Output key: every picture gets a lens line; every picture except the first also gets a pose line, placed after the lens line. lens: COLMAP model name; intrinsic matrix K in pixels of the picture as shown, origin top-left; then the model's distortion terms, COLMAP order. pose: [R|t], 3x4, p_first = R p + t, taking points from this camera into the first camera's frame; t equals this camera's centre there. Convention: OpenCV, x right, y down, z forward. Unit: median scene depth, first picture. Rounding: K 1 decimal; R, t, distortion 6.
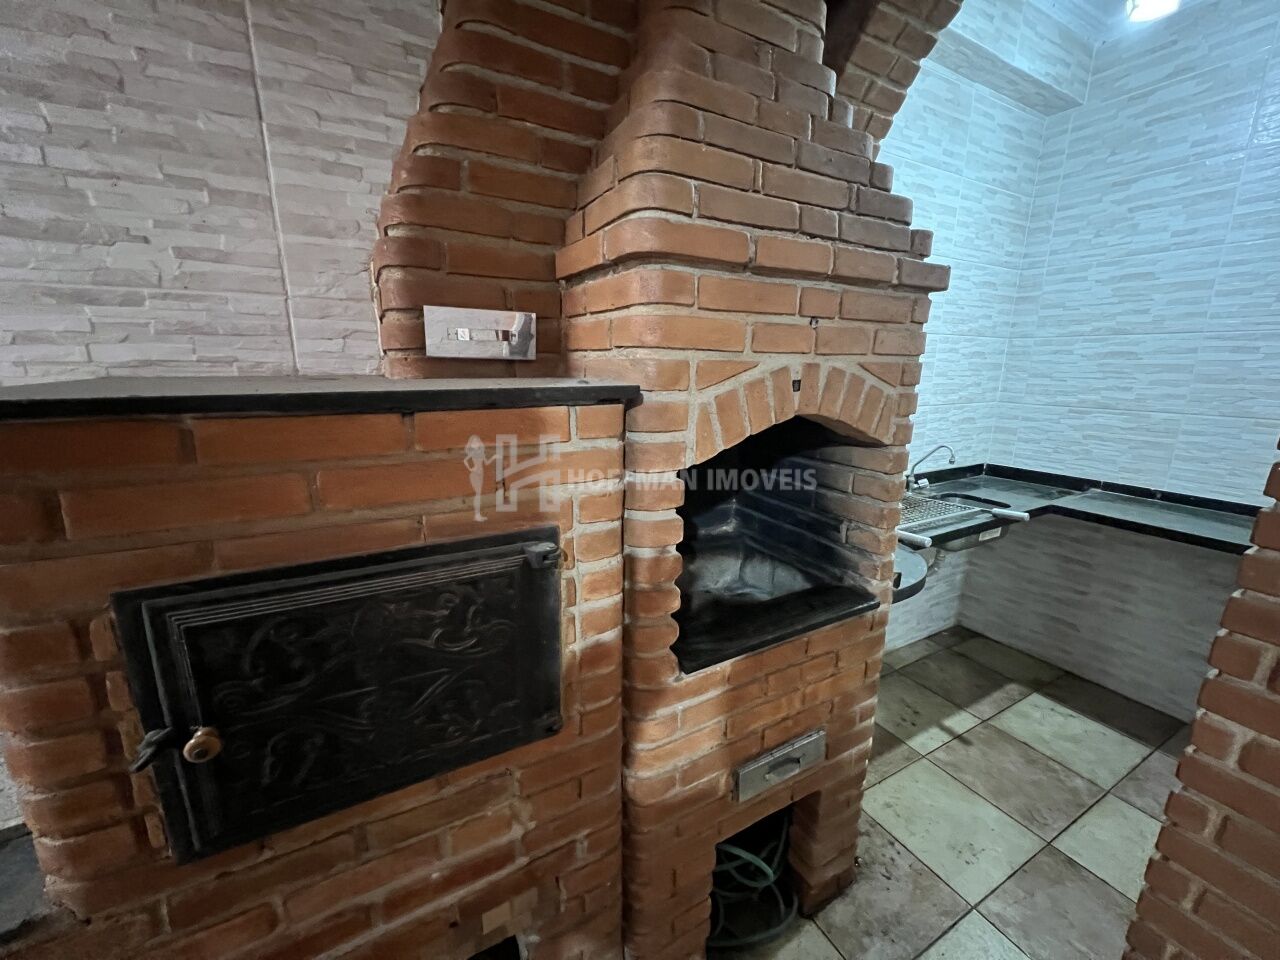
lens RADIAL K [[509.9, 0, 641.0], [0, 509.9, 481.6], [0, 0, 1]] dist [-0.000699, -0.000184]
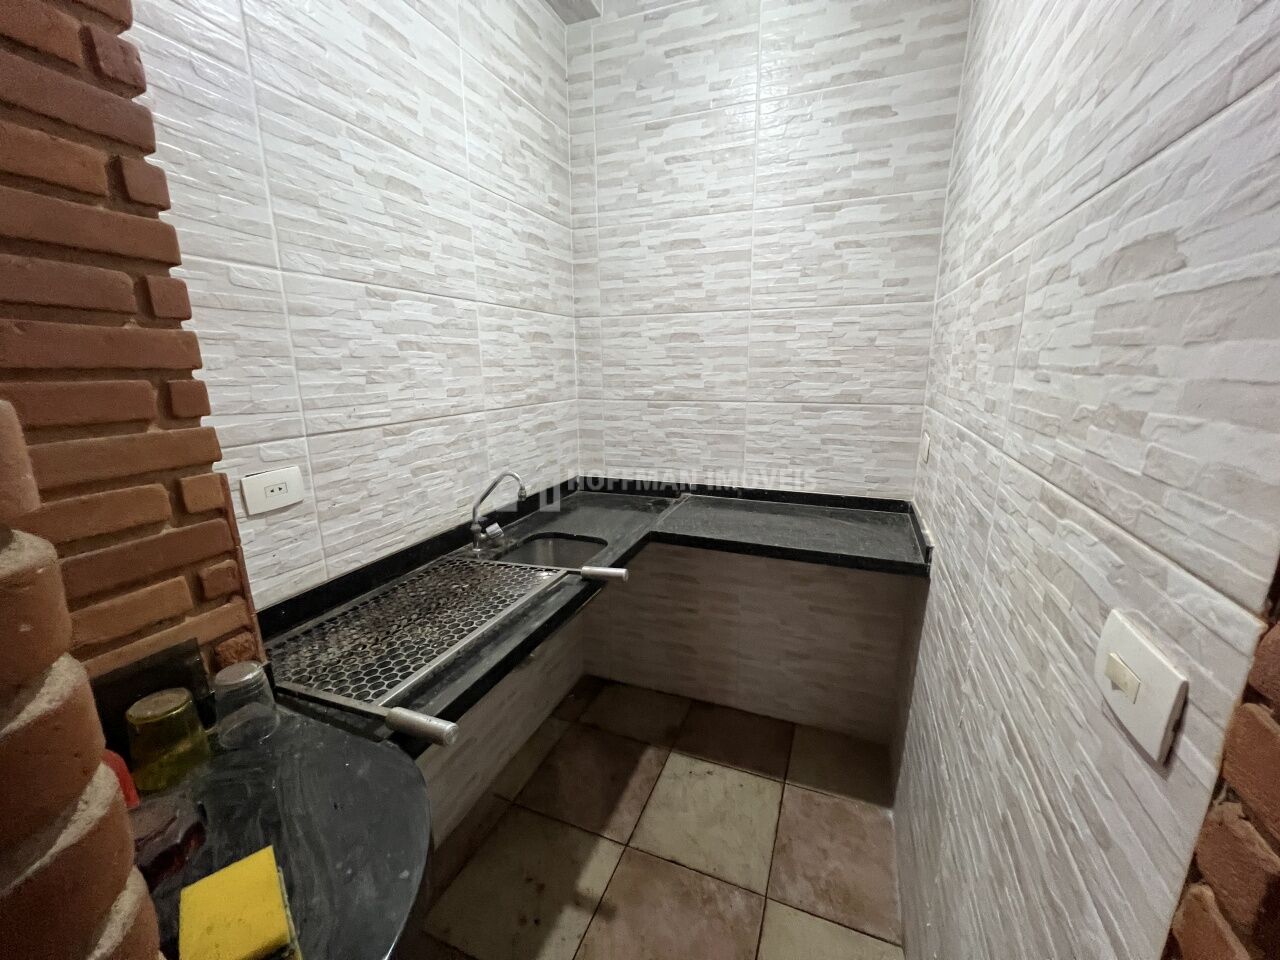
lens RADIAL K [[509.9, 0, 644.0], [0, 509.9, 480.4], [0, 0, 1]] dist [-0.000699, -0.000184]
pose [[0.771873, -0.154018, 0.616840, 0.319331], [0.158720, 0.986174, 0.047624, -0.061887], [-0.615646, 0.061146, 0.785647, 0.378406]]
